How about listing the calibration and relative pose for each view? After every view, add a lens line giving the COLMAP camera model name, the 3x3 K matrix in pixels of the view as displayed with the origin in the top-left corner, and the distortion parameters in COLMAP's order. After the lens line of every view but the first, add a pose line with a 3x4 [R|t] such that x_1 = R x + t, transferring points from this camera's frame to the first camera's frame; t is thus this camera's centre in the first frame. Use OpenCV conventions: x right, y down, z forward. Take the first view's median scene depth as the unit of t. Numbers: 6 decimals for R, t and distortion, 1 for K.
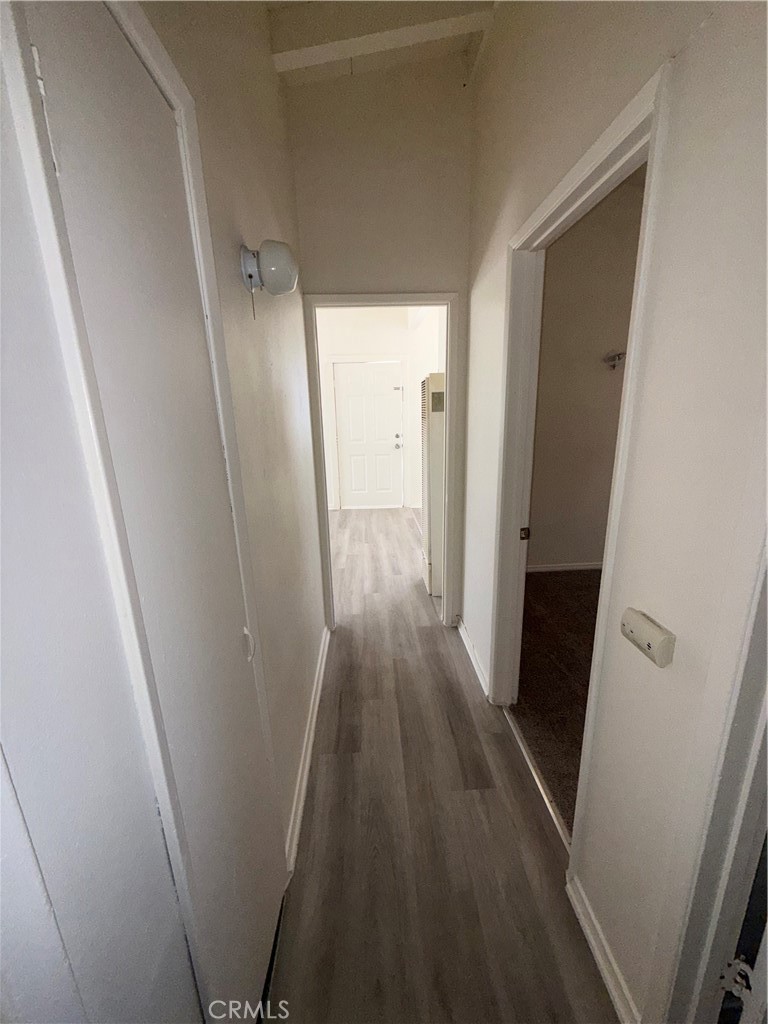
lens RADIAL K [[415.0, 0, 383.4], [0, 415.0, 510.4], [0, 0, 1]] dist [0.001767, -0.000100]
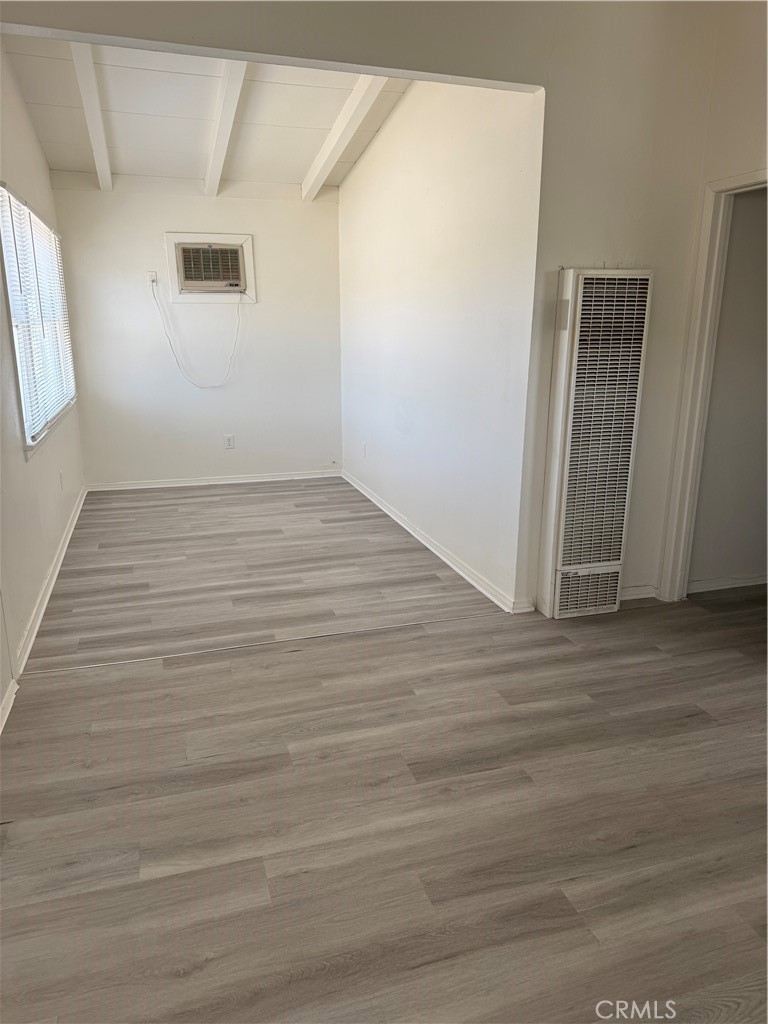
lens RADIAL K [[722.2, 0, 396.3], [0, 722.2, 520.8], [0, 0, 1]] dist [0.059112, -0.059055]
pose [[-0.267473, -0.233684, 0.934799, -0.598275], [0.249332, 0.920320, 0.301405, -0.255805], [-0.930748, 0.313693, -0.187896, 1.089247]]
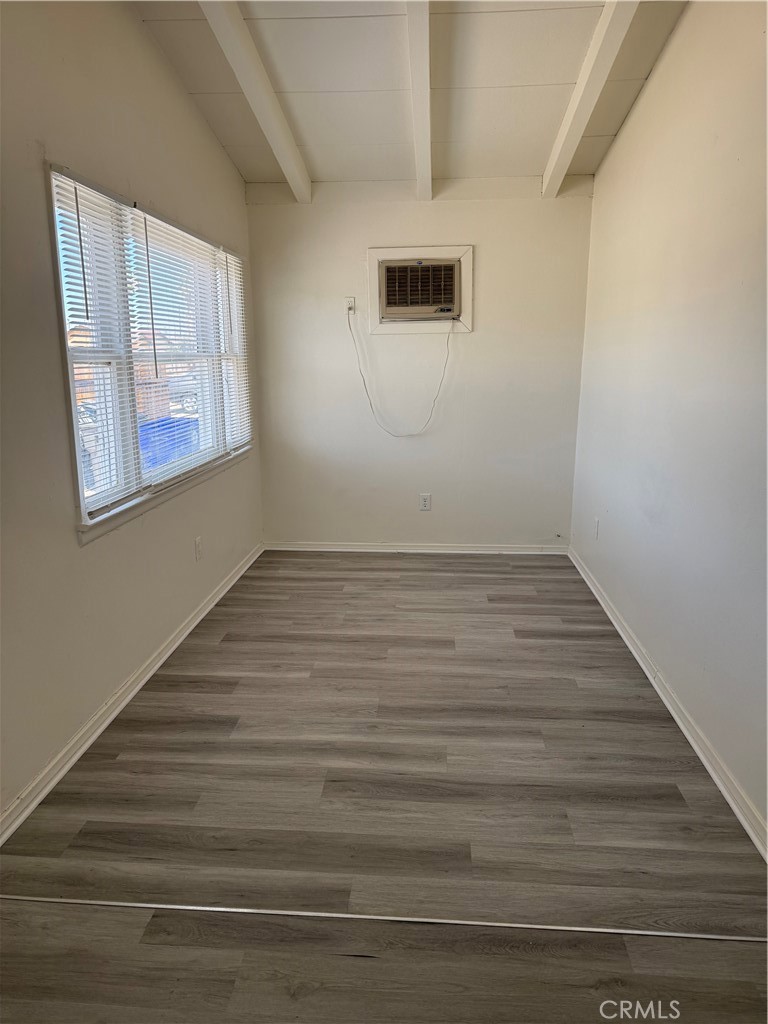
lens RADIAL K [[722.2, 0, 377.2], [0, 722.2, 515.4], [0, 0, 1]] dist [0.059112, -0.059055]
pose [[0.126105, -0.194073, 0.972848, -0.265221], [0.256248, 0.953767, 0.157050, -0.230392], [-0.958350, 0.229486, 0.170006, 0.960376]]
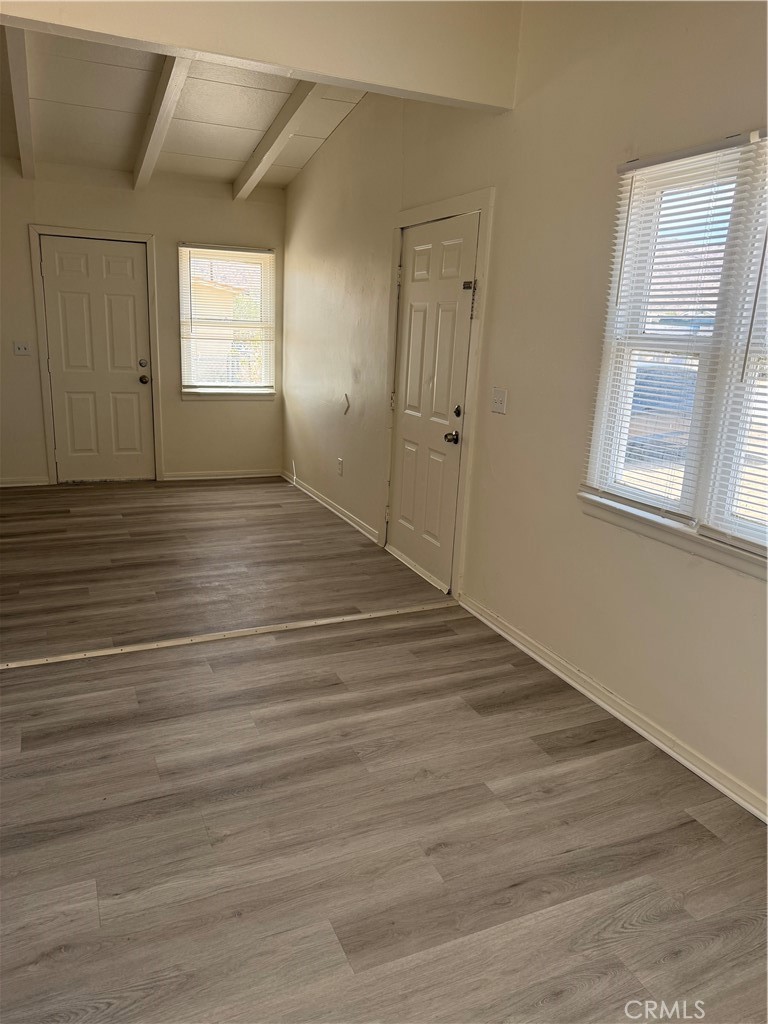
lens RADIAL K [[722.2, 0, 384.2], [0, 722.2, 511.9], [0, 0, 1]] dist [0.059112, -0.059055]
pose [[0.366995, 0.271498, -0.889721, 0.797304], [-0.291401, 0.941873, 0.167214, -0.232734], [0.883403, 0.197899, 0.424777, 0.856936]]
